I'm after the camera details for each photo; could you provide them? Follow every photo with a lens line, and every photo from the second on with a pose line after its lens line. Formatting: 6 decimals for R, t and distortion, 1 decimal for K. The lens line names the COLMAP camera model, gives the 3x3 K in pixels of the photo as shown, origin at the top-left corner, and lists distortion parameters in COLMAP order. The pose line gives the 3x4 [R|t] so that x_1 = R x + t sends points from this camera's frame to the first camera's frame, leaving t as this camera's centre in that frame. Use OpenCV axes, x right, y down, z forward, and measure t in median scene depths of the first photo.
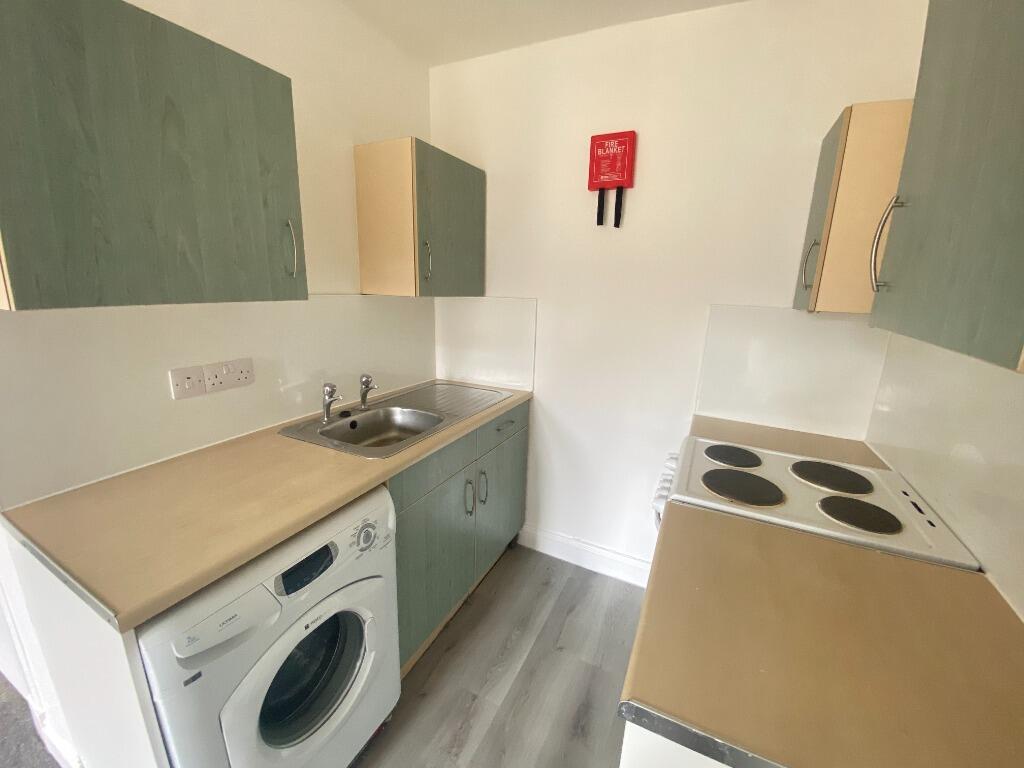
lens RADIAL K [[410.4, 0, 512.8], [0, 410.4, 384.5], [0, 0, 1]] dist [-0.003904, -0.000482]
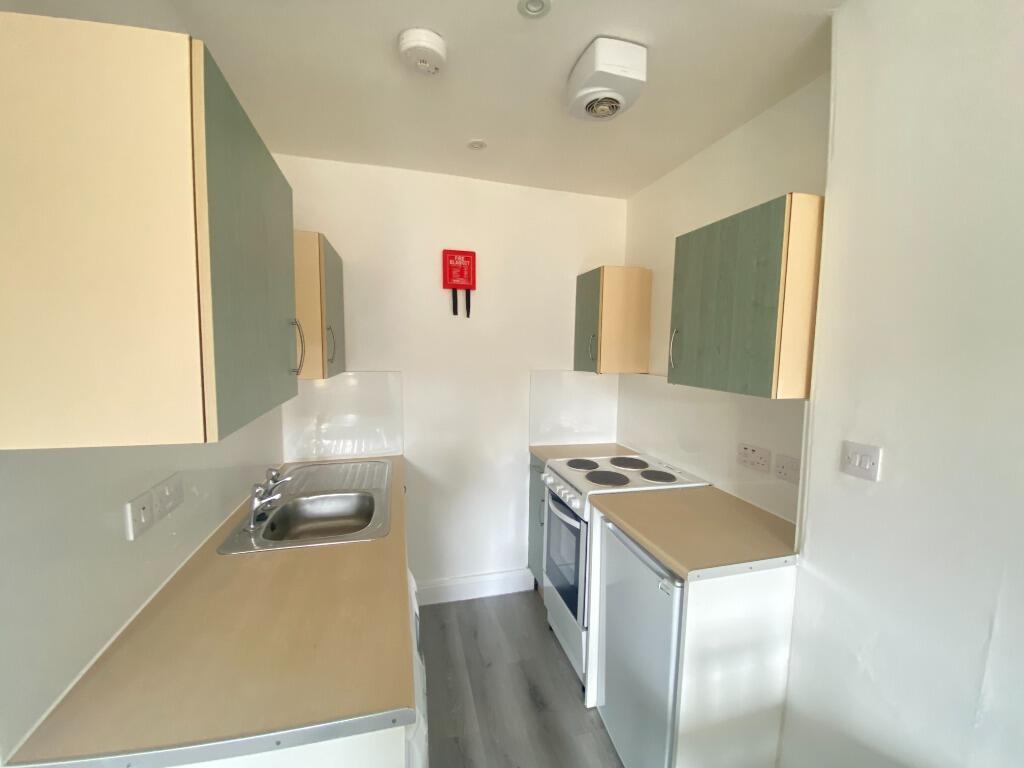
lens RADIAL K [[410.4, 0, 511.3], [0, 410.4, 381.0], [0, 0, 1]] dist [-0.003904, -0.000482]
pose [[0.751653, -0.078178, 0.654909, -0.542562], [0.168142, 0.982855, -0.075655, -0.056002], [-0.637767, 0.166984, 0.751911, -0.059622]]
